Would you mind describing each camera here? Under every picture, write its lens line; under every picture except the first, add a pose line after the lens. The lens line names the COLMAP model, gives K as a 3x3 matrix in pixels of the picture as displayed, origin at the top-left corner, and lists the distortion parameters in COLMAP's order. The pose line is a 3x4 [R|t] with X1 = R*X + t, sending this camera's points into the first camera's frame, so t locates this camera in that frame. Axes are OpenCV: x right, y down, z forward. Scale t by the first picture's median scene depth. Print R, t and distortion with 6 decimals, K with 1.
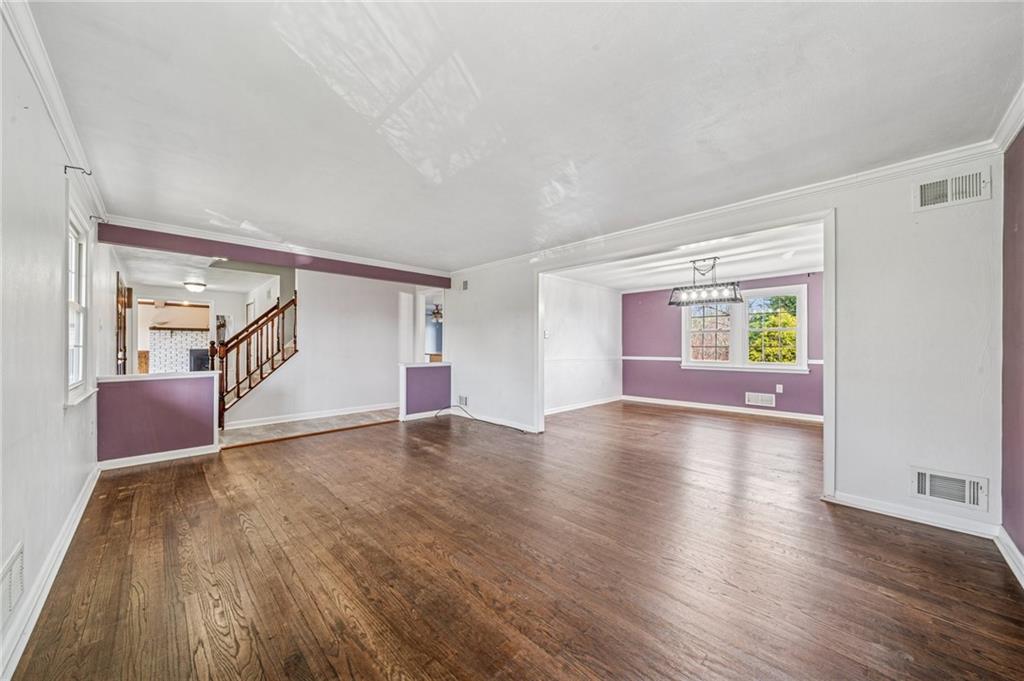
lens RADIAL K [[361.1, 0, 512.1], [0, 361.1, 345.4], [0, 0, 1]] dist [0.001161, 0.000239]
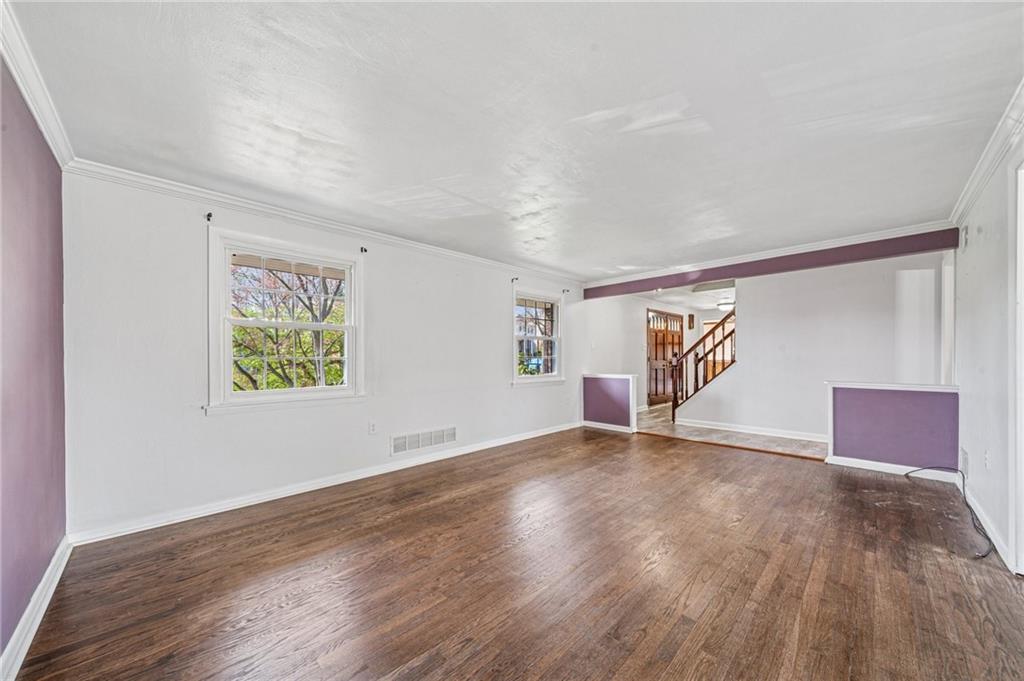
lens RADIAL K [[361.1, 0, 502.9], [0, 361.1, 355.9], [0, 0, 1]] dist [0.001161, 0.000239]
pose [[-0.018327, -0.002702, -0.999828, 0.608810], [0.005325, 0.999982, -0.002800, -0.000717], [0.999818, -0.005375, -0.018313, 0.559681]]
